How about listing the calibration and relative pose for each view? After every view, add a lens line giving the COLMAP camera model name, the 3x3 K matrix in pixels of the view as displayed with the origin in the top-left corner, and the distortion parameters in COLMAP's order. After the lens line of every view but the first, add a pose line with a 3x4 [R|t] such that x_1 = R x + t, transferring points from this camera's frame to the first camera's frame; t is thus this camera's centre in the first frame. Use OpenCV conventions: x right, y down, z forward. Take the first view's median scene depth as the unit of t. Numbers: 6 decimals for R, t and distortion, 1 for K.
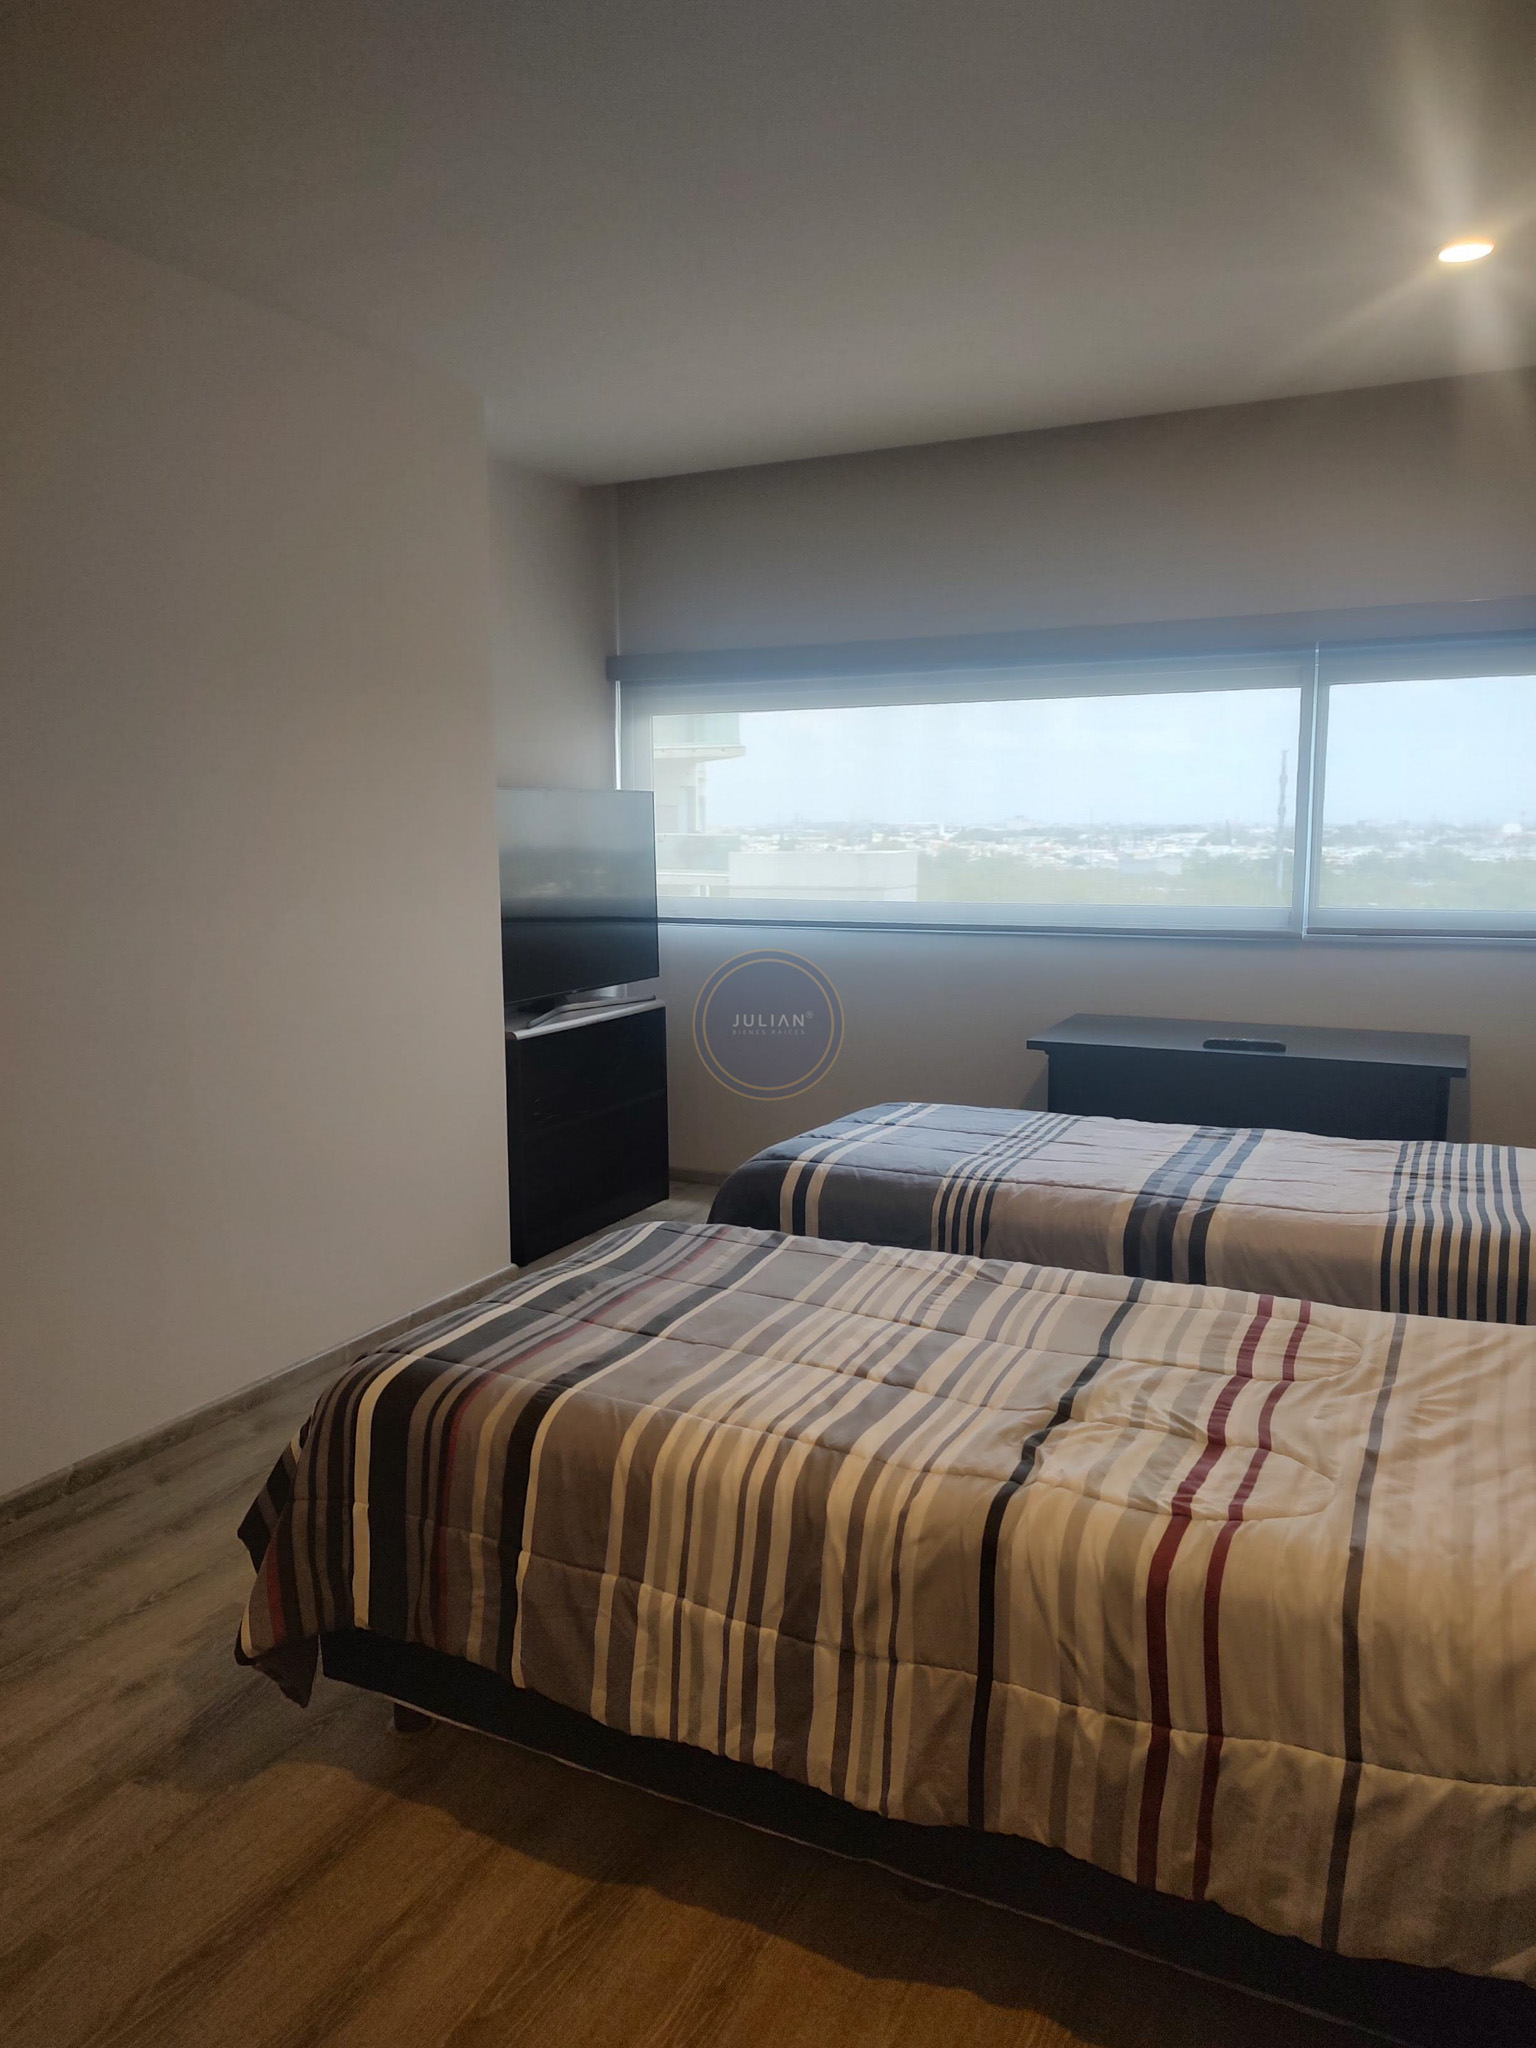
lens RADIAL K [[1441.9, 0, 768.0], [0, 1441.9, 1024.0], [0, 0, 1]] dist [0.005516, 0.003015]
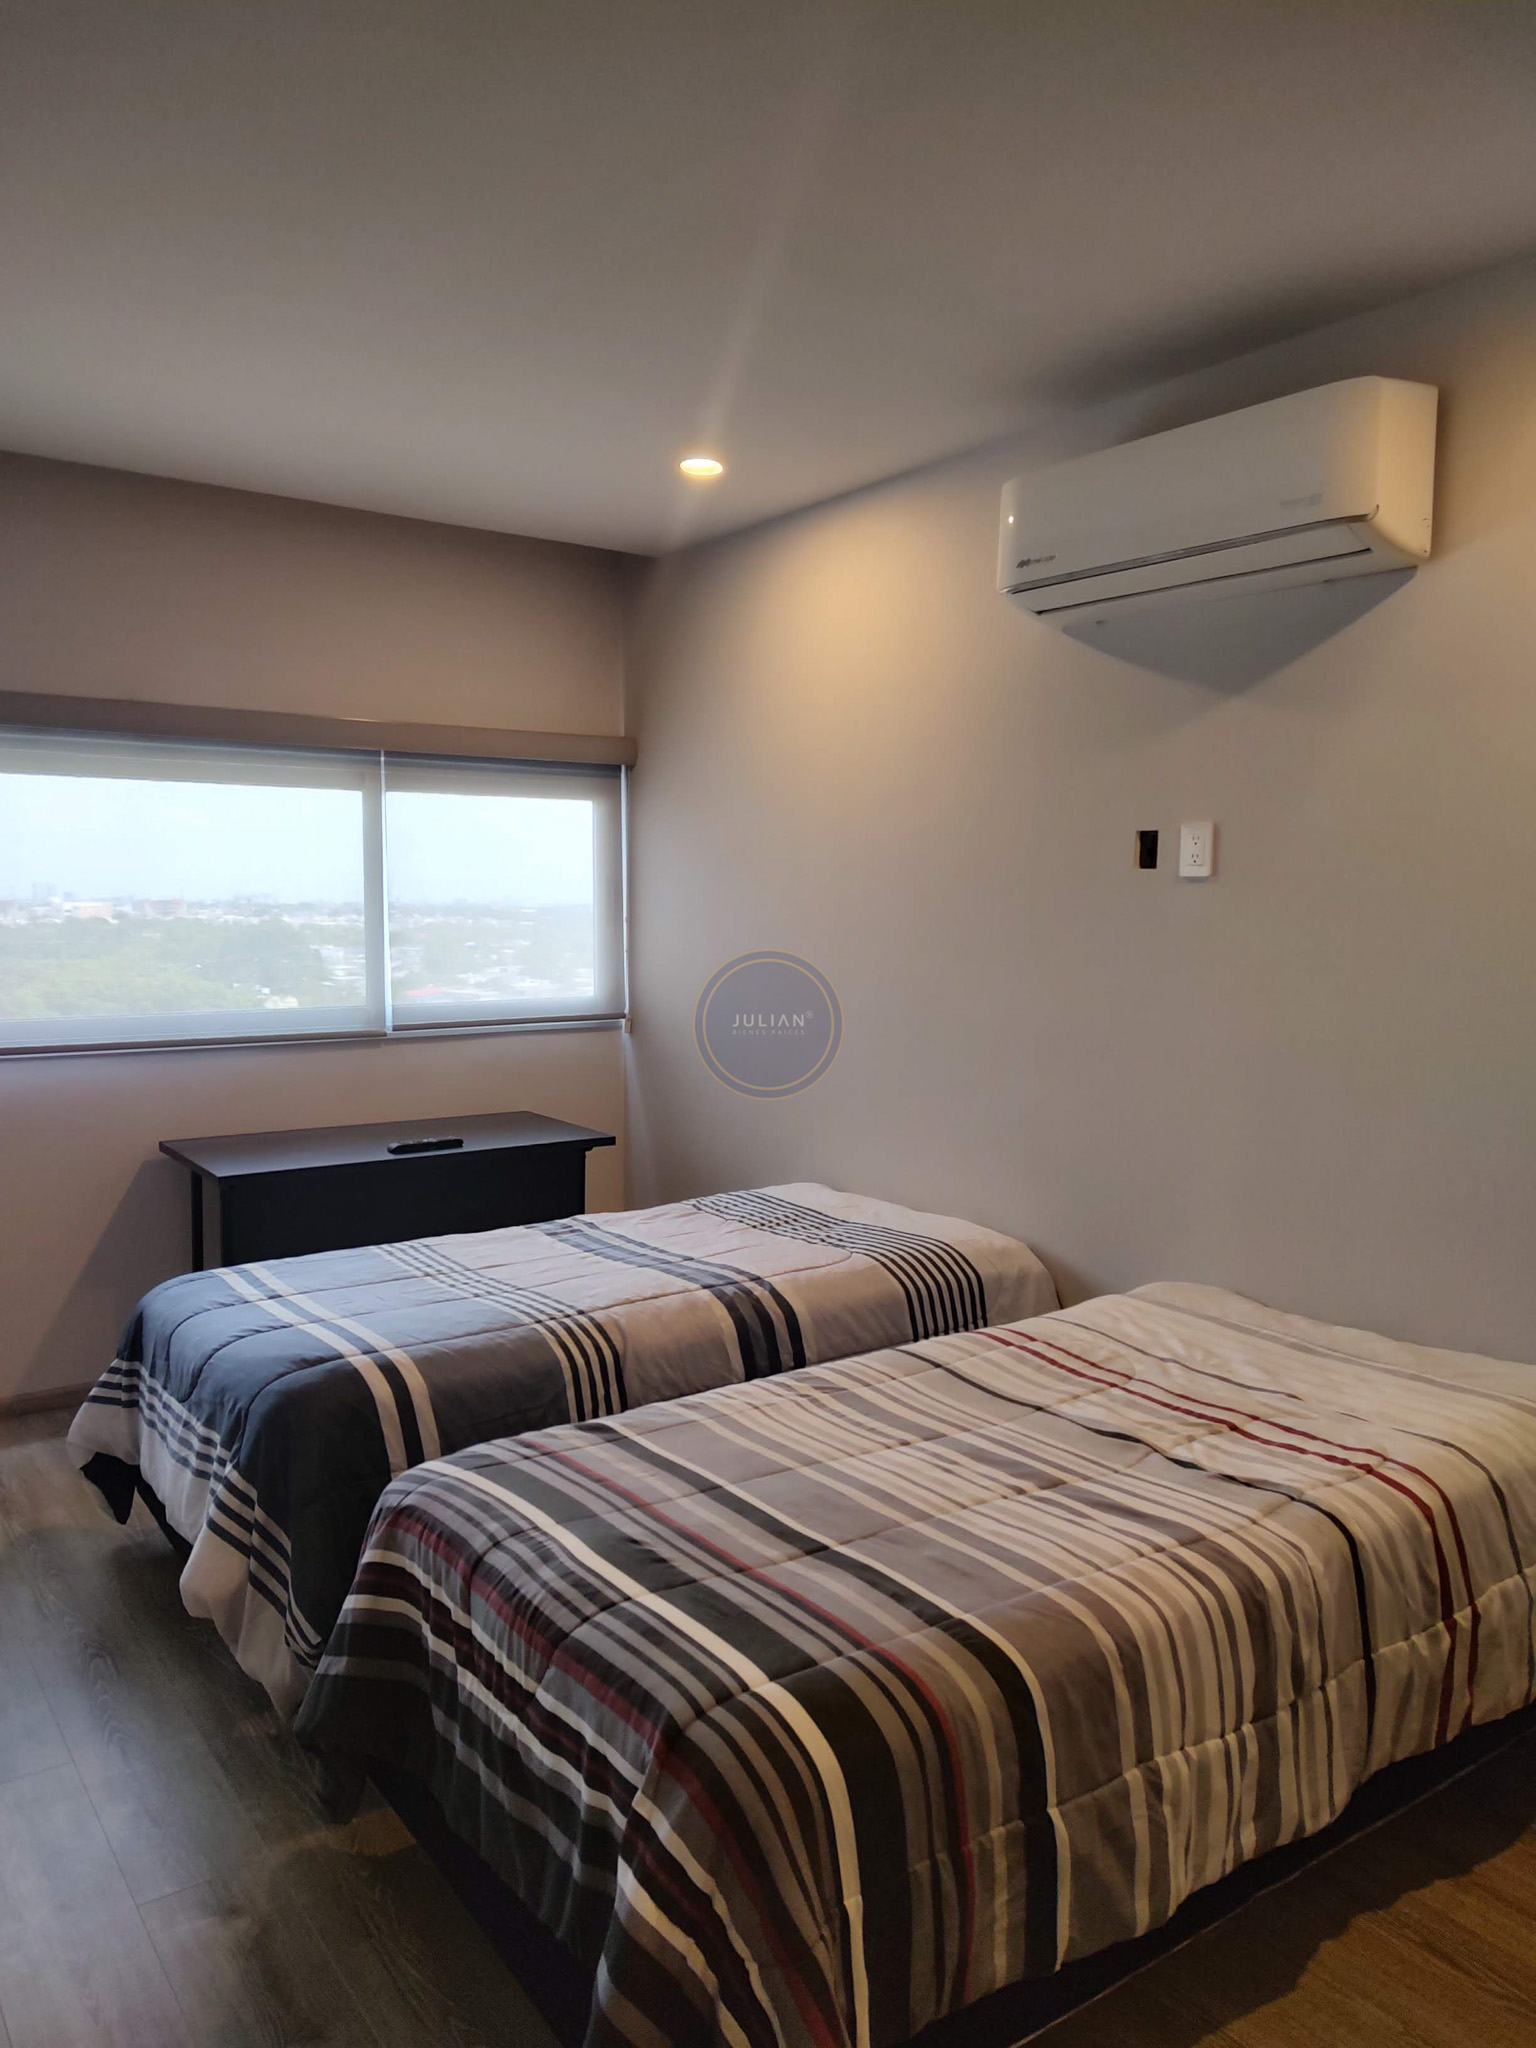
lens RADIAL K [[1441.9, 0, 768.0], [0, 1441.9, 1024.0], [0, 0, 1]] dist [0.005516, 0.003015]
pose [[0.492527, -0.067681, 0.867661, -0.840564], [0.115016, 0.993289, 0.012192, -0.110260], [-0.862664, 0.093790, 0.497006, 0.590240]]
